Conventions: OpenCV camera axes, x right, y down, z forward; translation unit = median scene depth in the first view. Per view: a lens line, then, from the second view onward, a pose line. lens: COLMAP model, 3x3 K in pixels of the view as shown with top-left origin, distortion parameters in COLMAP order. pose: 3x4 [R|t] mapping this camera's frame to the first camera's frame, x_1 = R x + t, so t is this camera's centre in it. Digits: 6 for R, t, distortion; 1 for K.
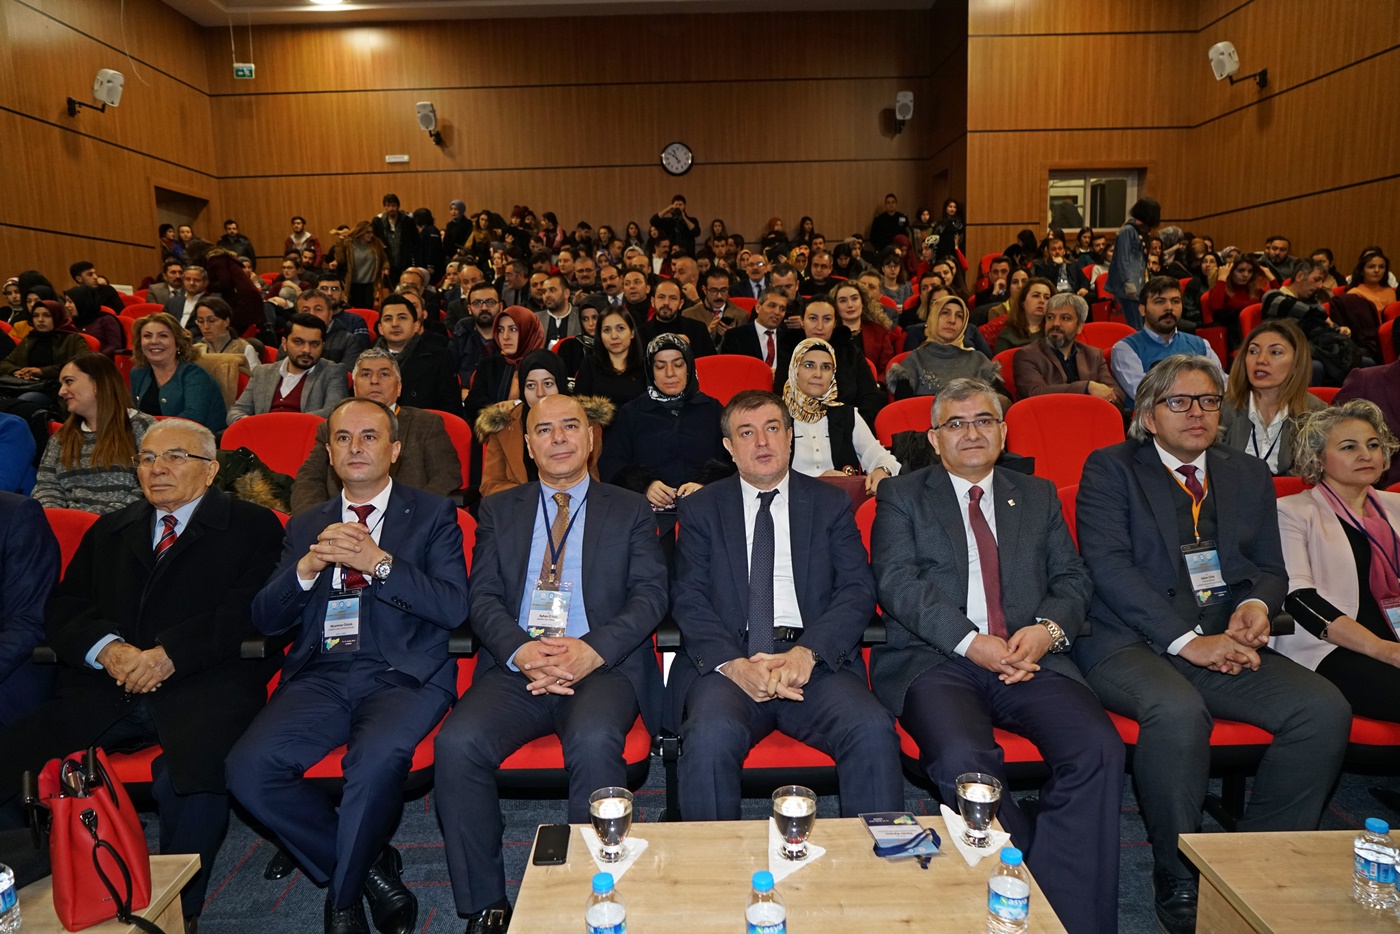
lens RADIAL K [[927.7, 0, 690.4], [0, 927.7, 462.6], [0, 0, 1]] dist [-0.003470, 0.001277]
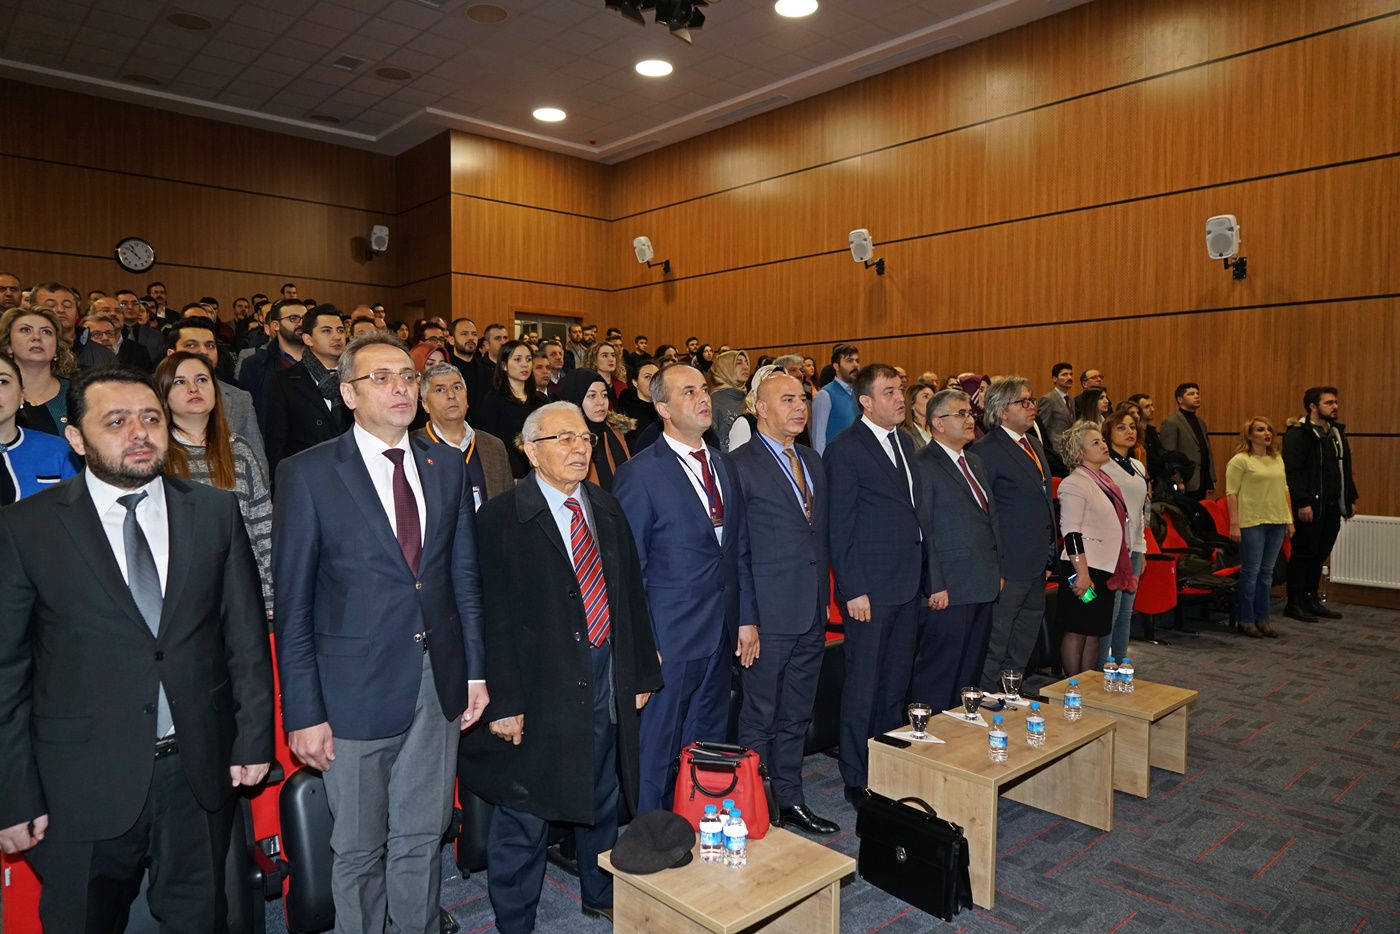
lens RADIAL K [[927.7, 0, 696.4], [0, 927.7, 464.4], [0, 0, 1]] dist [-0.003470, 0.001277]
pose [[0.749245, -0.006965, 0.662256, -0.523640], [0.081212, 0.993365, -0.081433, -0.005510], [-0.657295, 0.114797, 0.744839, -0.059619]]
